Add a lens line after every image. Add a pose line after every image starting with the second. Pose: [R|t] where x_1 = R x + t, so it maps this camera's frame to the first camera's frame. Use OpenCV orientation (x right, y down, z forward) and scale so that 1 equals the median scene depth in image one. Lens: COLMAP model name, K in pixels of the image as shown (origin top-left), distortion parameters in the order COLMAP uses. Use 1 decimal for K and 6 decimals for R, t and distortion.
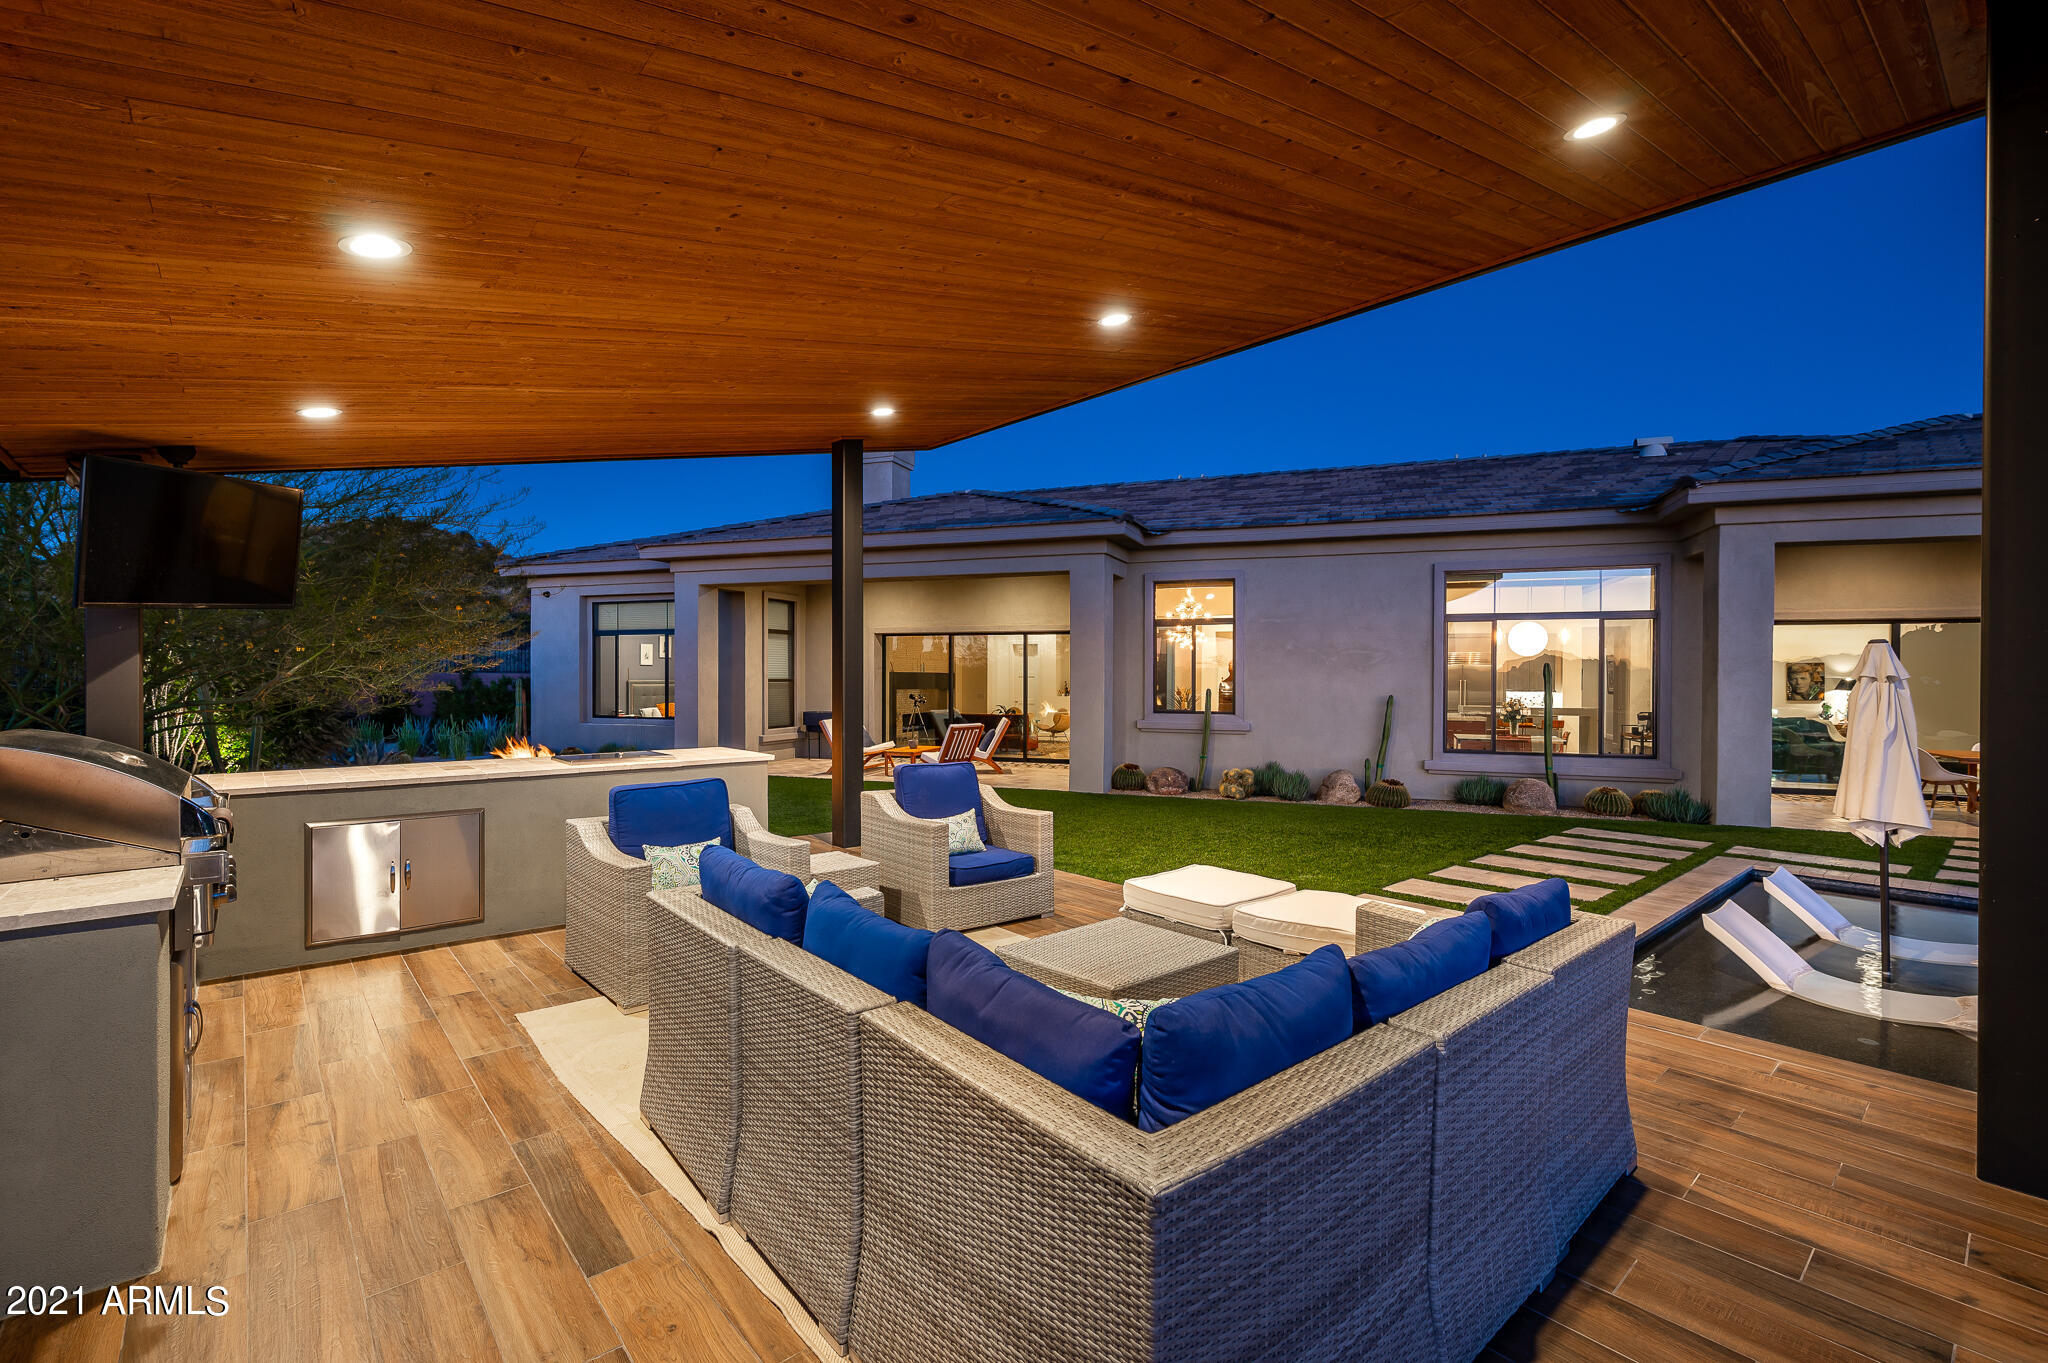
lens RADIAL K [[893.6, 0, 1024.0], [0, 893.6, 681.5], [0, 0, 1]] dist [0.000009, -0.000006]
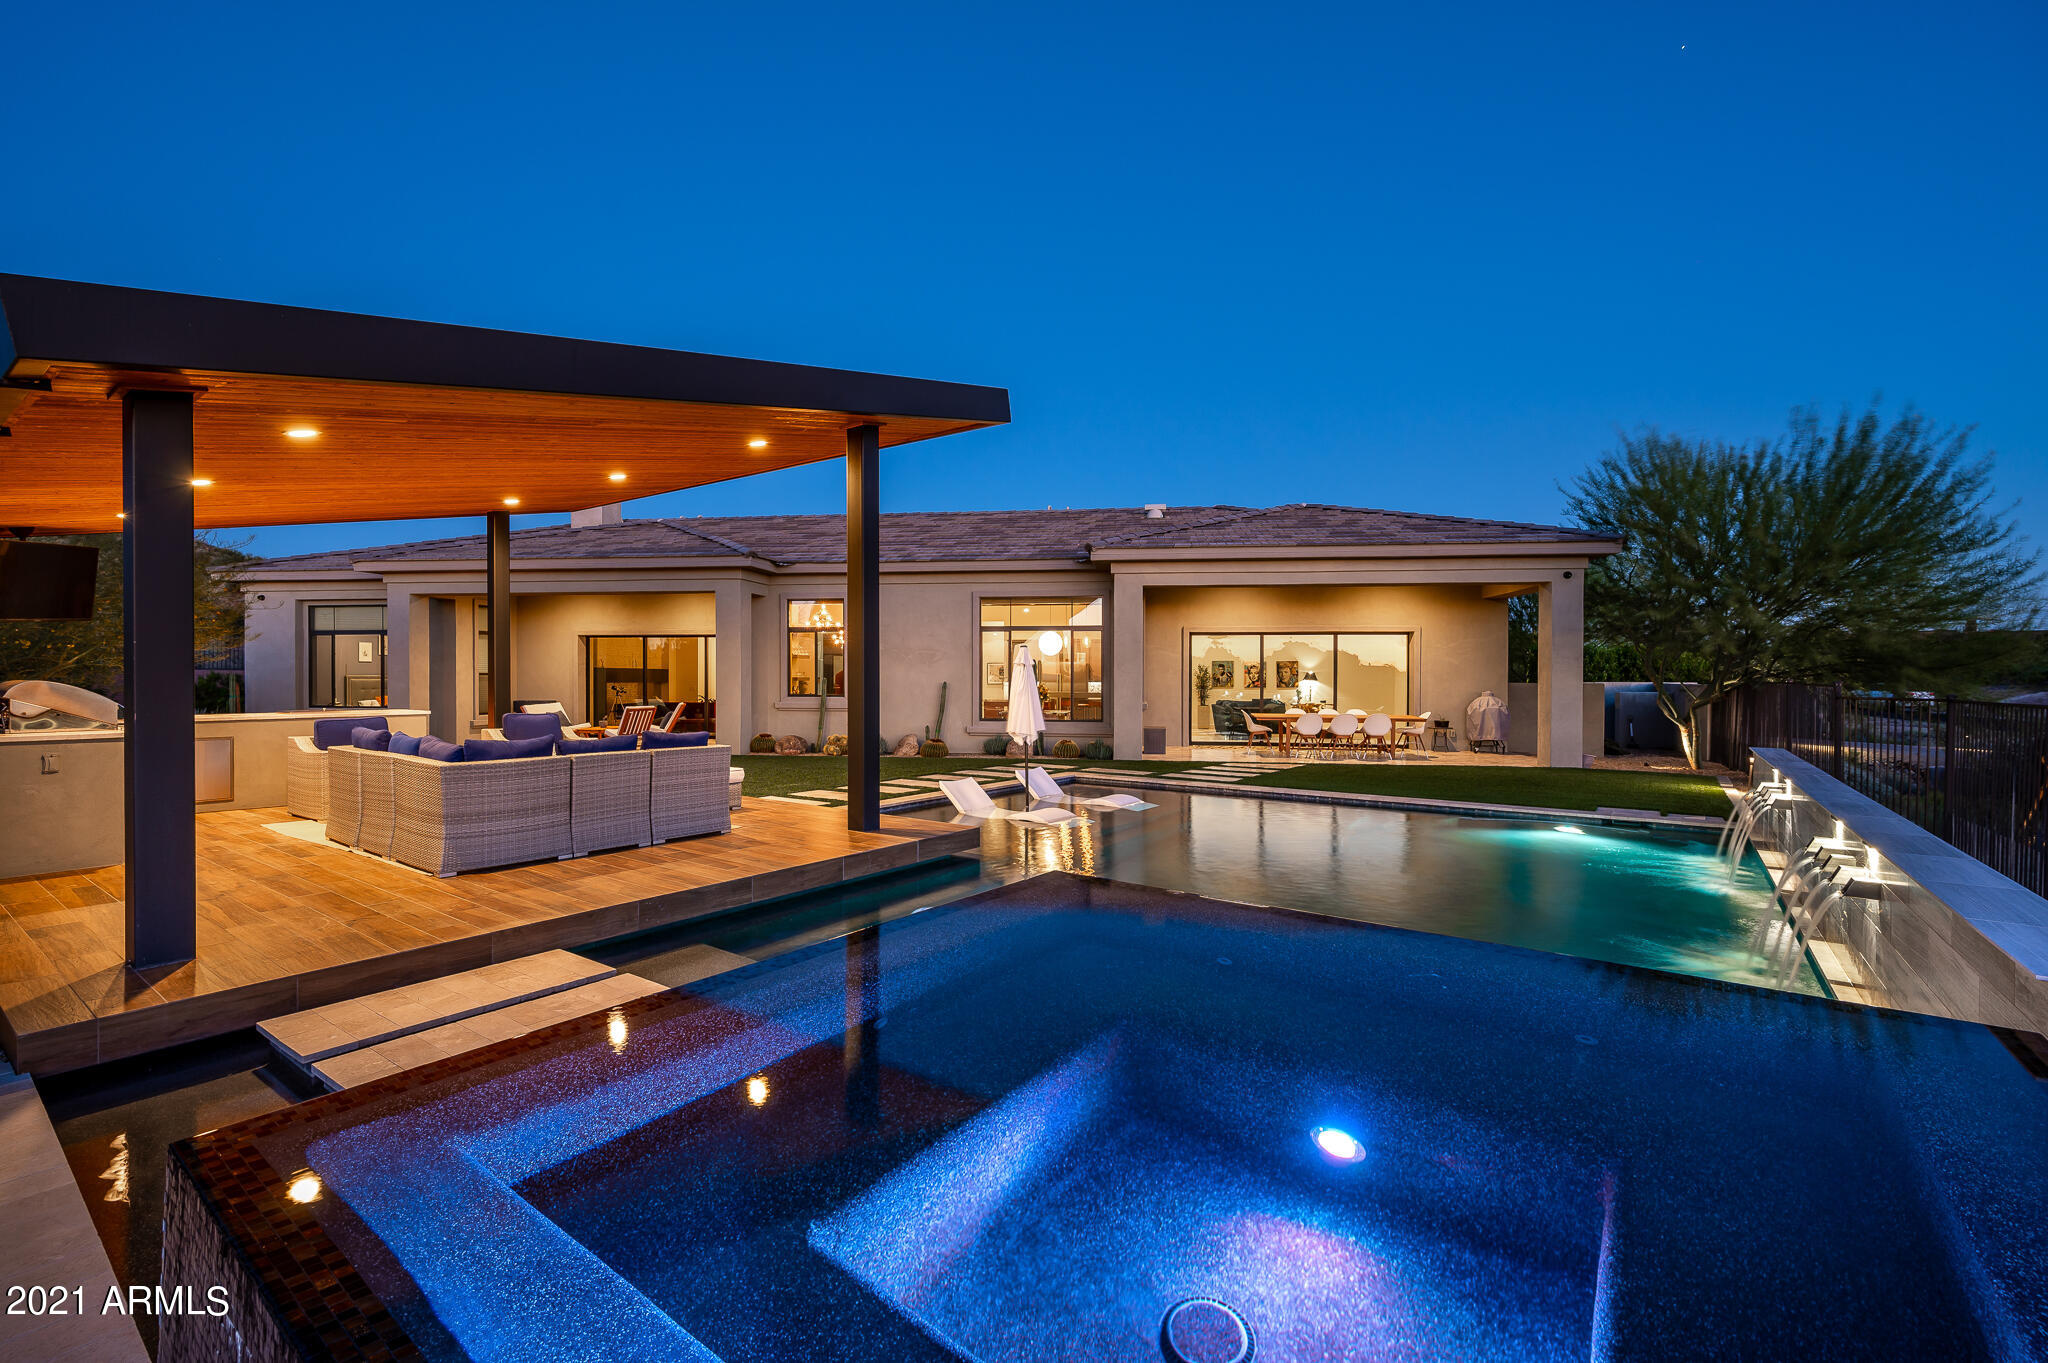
lens RADIAL K [[891.6, 0, 1024.0], [0, 891.6, 681.5], [0, 0, 1]] dist [-0.001027, -0.000386]
pose [[0.975066, -0.002960, 0.221897, 0.179494], [0.003091, 0.999995, -0.000242, 0.012717], [-0.221895, 0.000922, 0.975070, -0.360838]]
